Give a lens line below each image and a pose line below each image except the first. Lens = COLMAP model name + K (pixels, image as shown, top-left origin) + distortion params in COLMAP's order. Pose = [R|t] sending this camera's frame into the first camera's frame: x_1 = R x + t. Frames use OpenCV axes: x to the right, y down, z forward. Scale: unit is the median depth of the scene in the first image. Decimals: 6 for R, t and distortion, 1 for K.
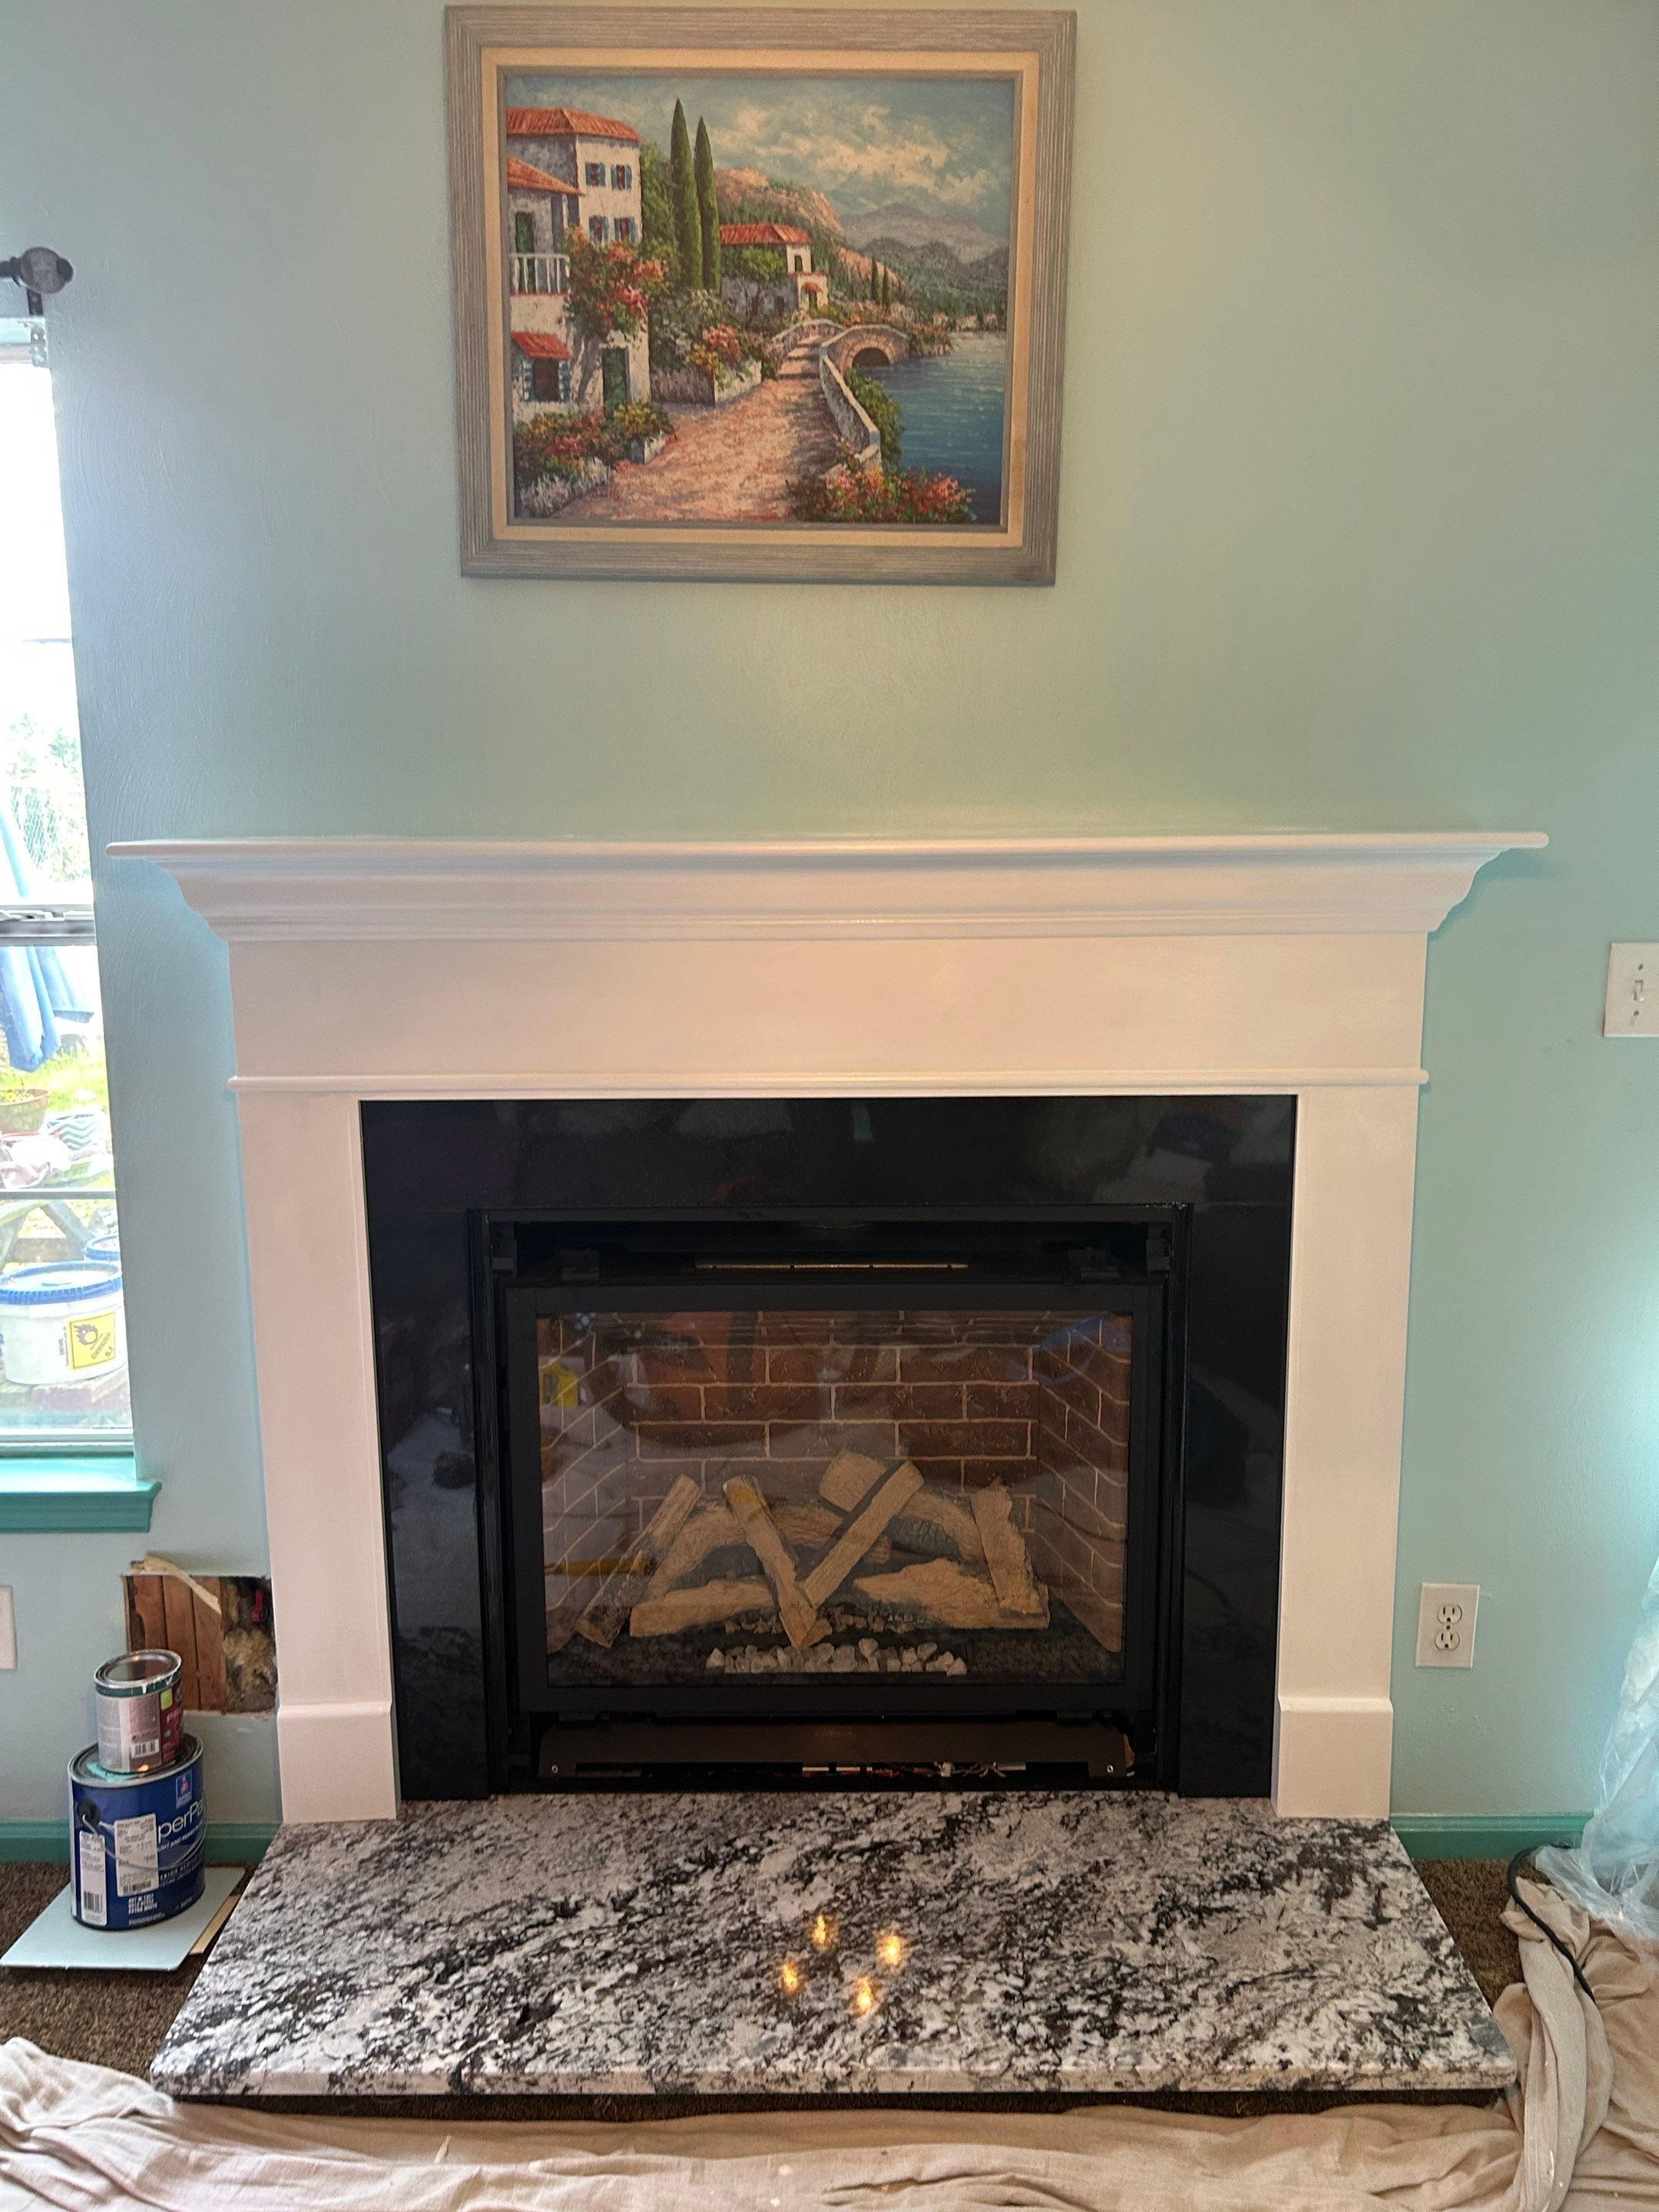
lens RADIAL K [[1666.9, 0, 834.2], [0, 1666.9, 1088.9], [0, 0, 1]] dist [0.009155, -0.012216]
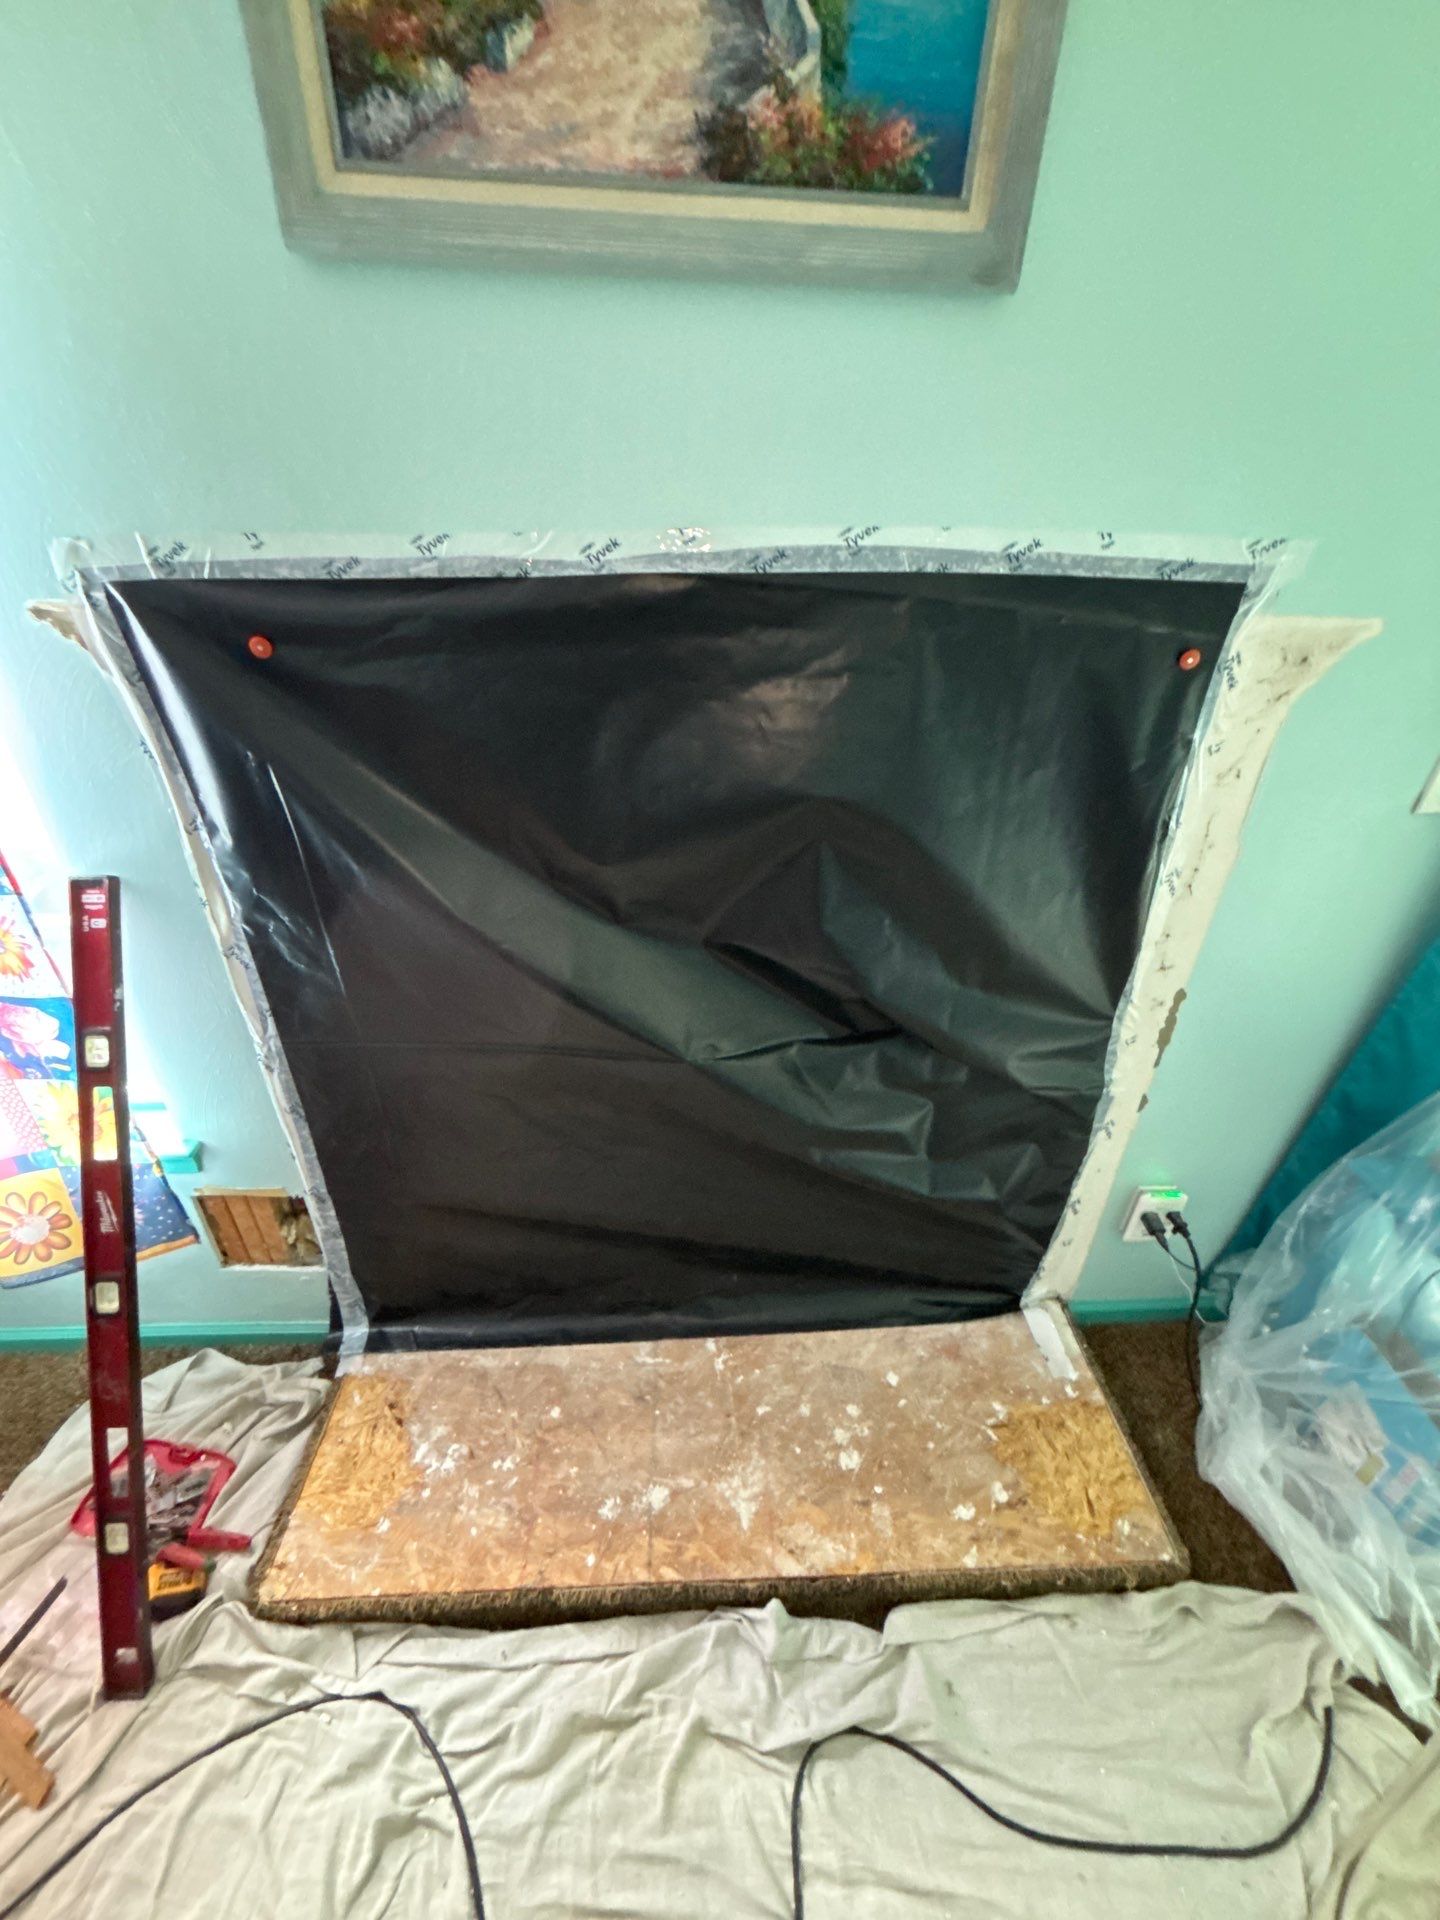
lens RADIAL K [[777.6, 0, 722.5], [0, 777.6, 958.0], [0, 0, 1]] dist [-0.007444, 0.000627]
pose [[0.998696, -0.003831, 0.050909, -0.036039], [-0.014470, 0.935050, 0.354221, -0.126030], [-0.048959, -0.354496, 0.933775, 0.530207]]
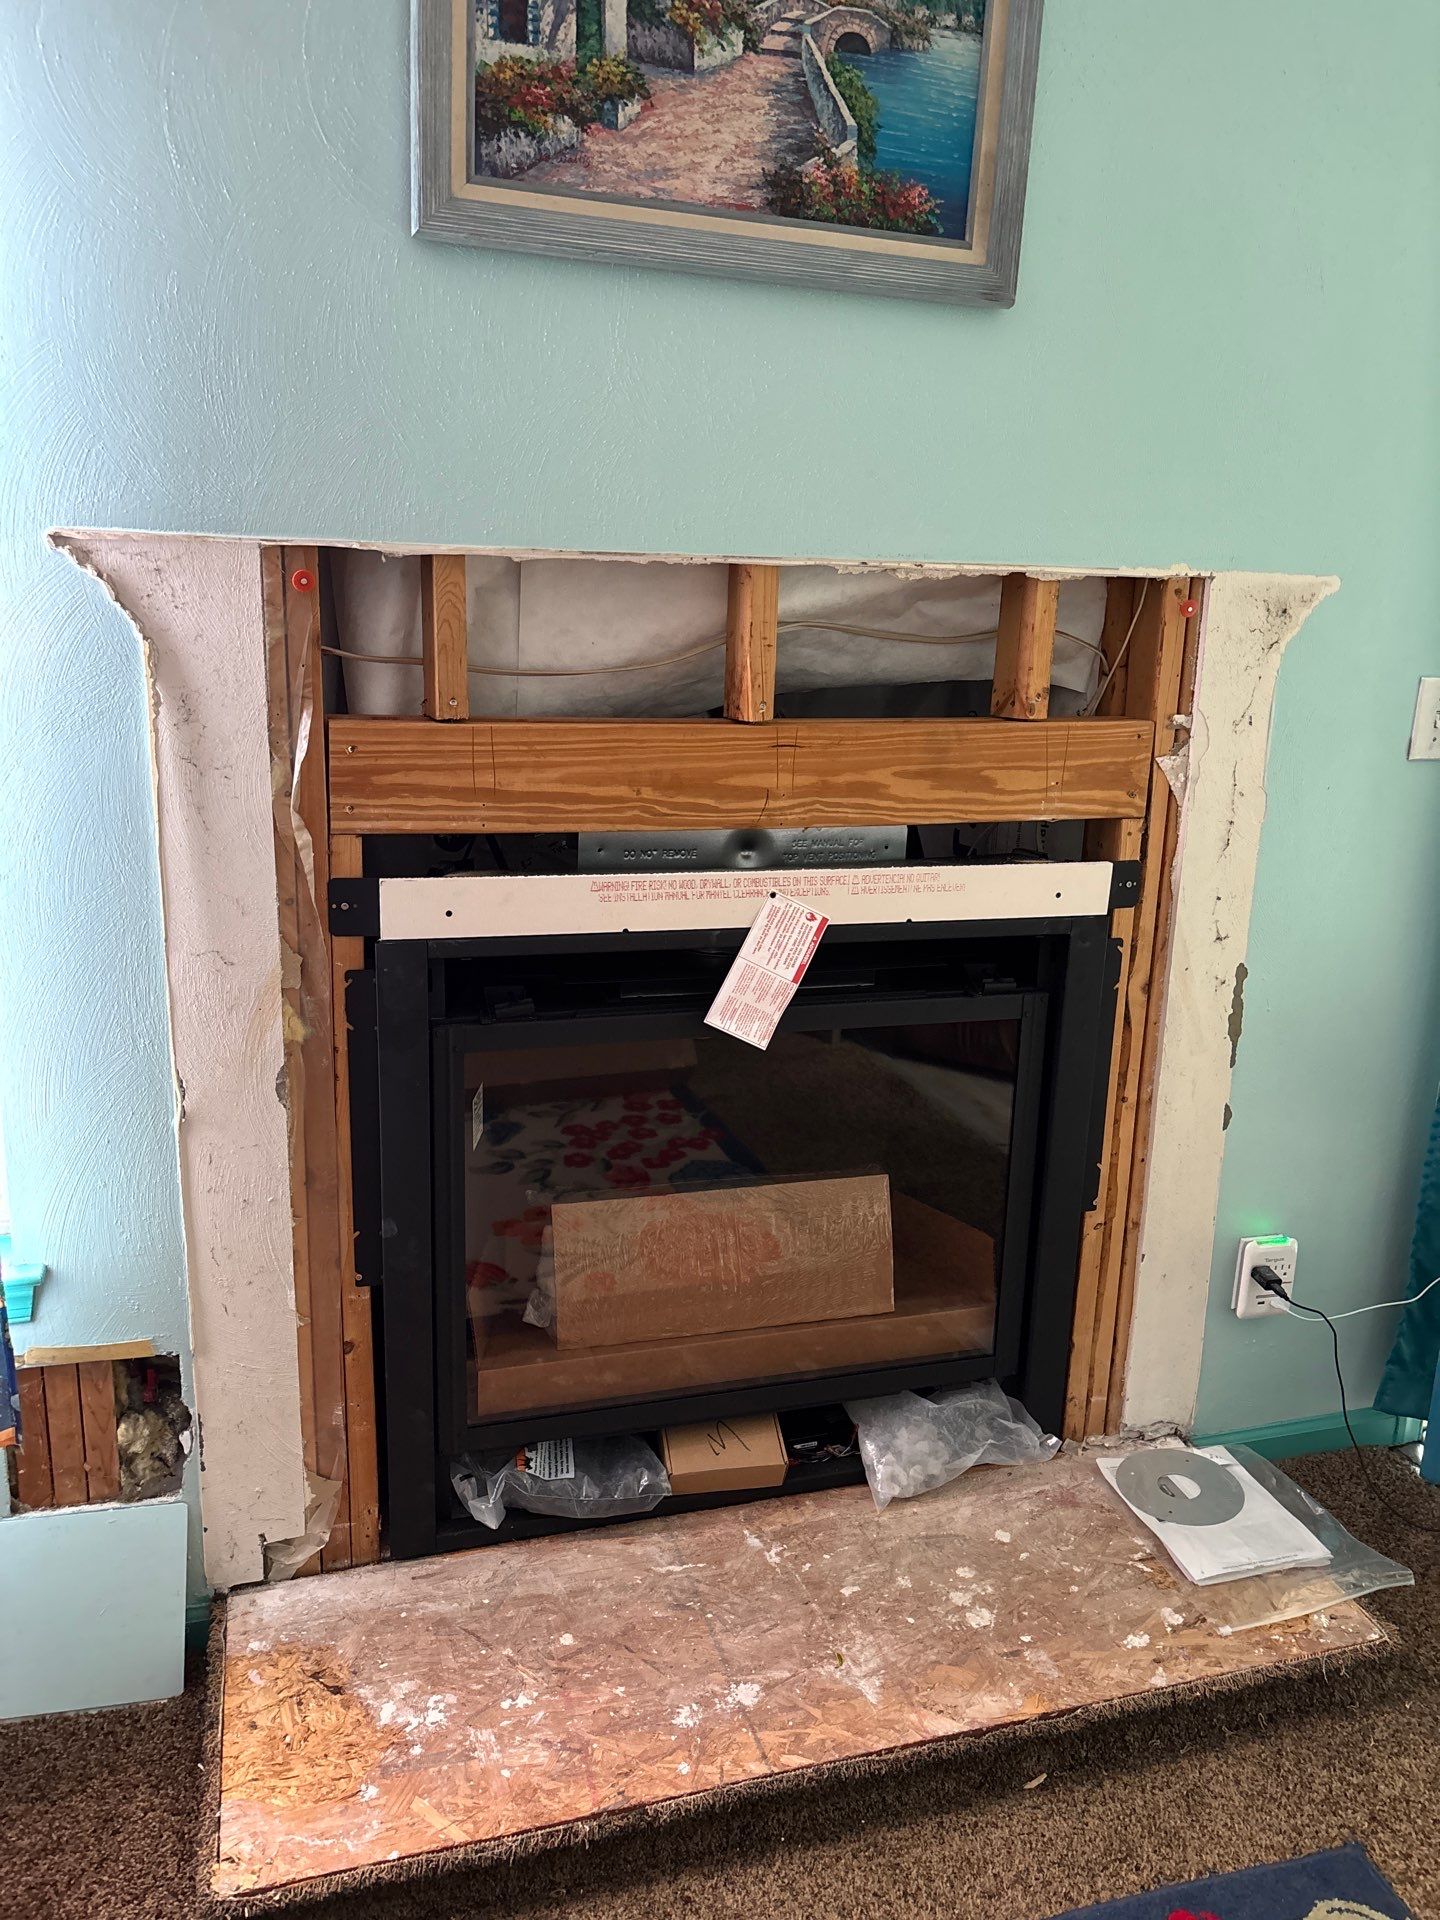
lens RADIAL K [[1446.9, 0, 726.2], [0, 1446.9, 958.4], [0, 0, 1]] dist [0.009155, -0.012216]
pose [[0.953893, -0.040795, 0.297362, -0.313357], [0.015864, 0.996188, 0.085776, 0.012936], [-0.299728, -0.077104, 0.950904, 0.187308]]
